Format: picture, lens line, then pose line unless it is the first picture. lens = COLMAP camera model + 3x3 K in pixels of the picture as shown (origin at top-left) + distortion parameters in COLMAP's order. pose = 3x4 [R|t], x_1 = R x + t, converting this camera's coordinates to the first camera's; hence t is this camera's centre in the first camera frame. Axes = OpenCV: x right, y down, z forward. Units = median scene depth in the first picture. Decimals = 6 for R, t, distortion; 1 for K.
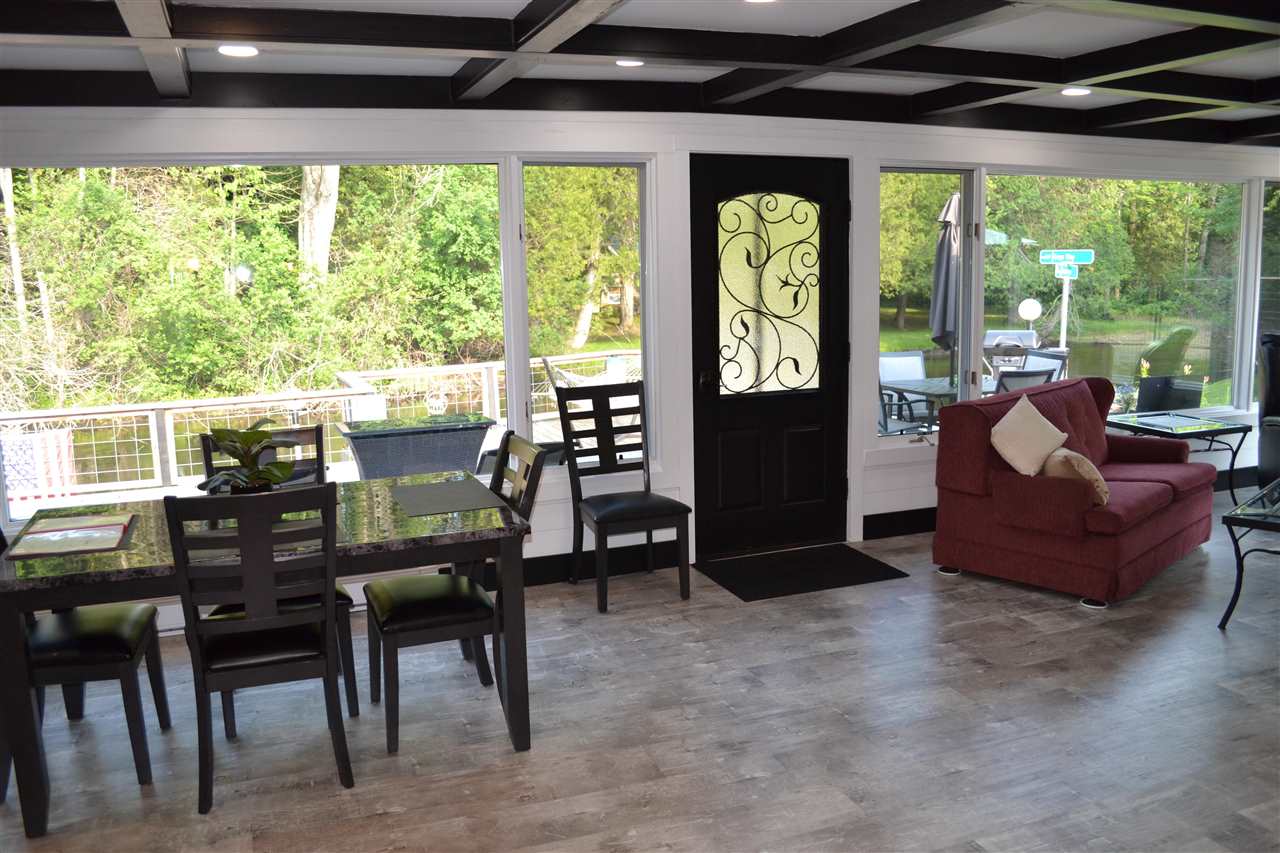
lens RADIAL K [[1022.5, 0, 638.4], [0, 1022.5, 435.9], [0, 0, 1]] dist [-0.082408, 0.011844]
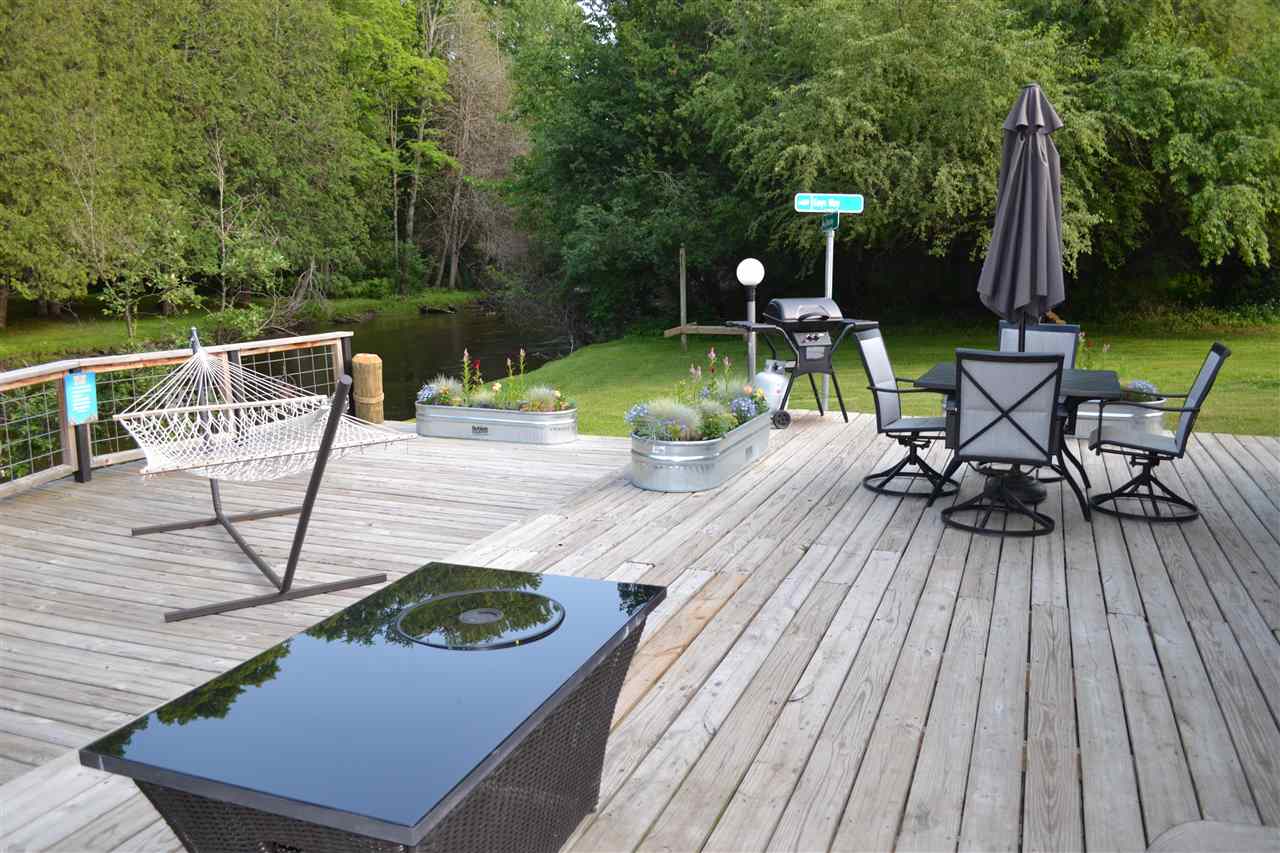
lens RADIAL K [[1018.2, 0, 639.8], [0, 1018.2, 446.7], [0, 0, 1]] dist [-0.085851, 0.013993]
pose [[0.673036, -0.121991, 0.729479, -0.116062], [0.102514, 0.992170, 0.071339, -0.025734], [-0.732470, 0.026768, 0.680273, 0.244515]]
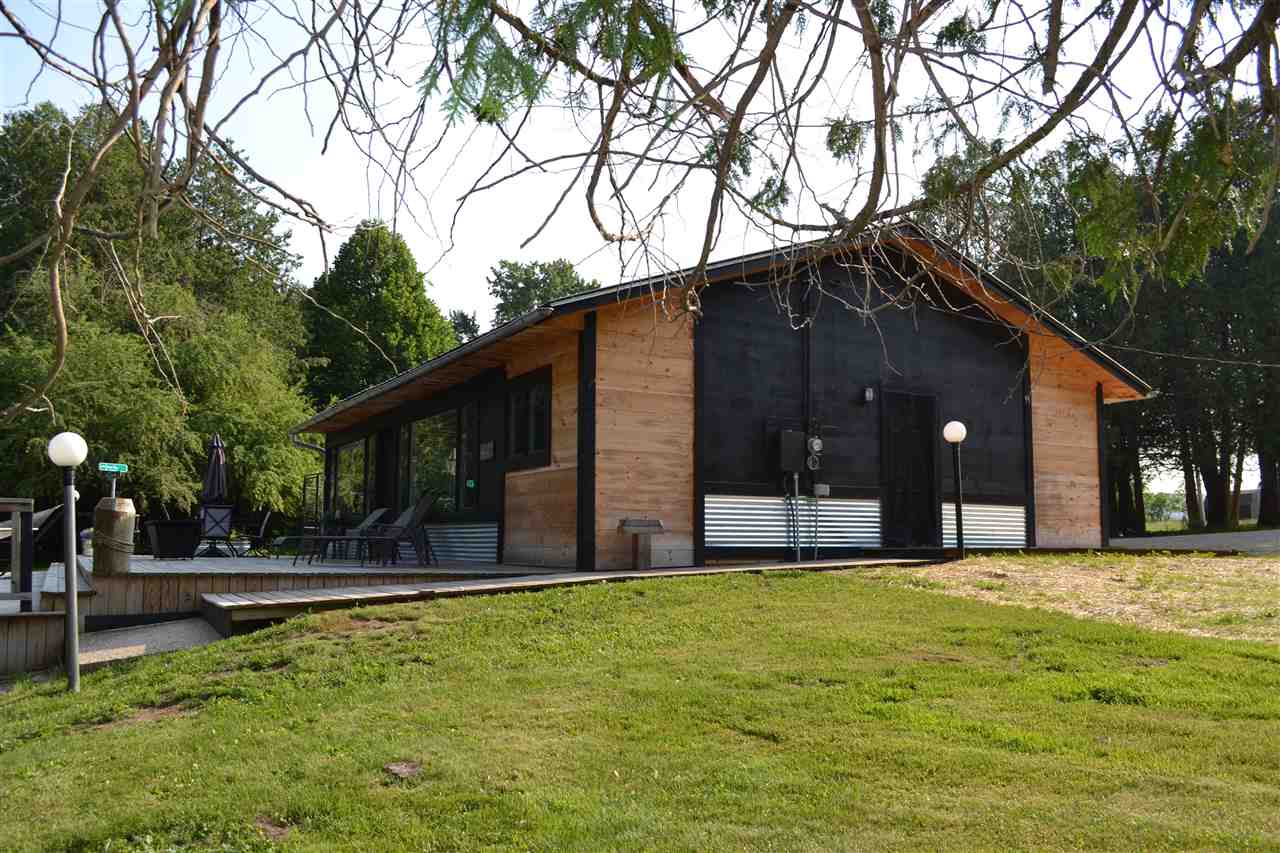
lens RADIAL K [[1018.2, 0, 639.8], [0, 1018.2, 446.7], [0, 0, 1]] dist [-0.085851, 0.013993]
pose [[-0.160013, 0.118370, 0.979992, -0.665690], [0.156238, 0.983307, -0.093259, 0.047557], [-0.974672, 0.138190, -0.175835, 0.153125]]
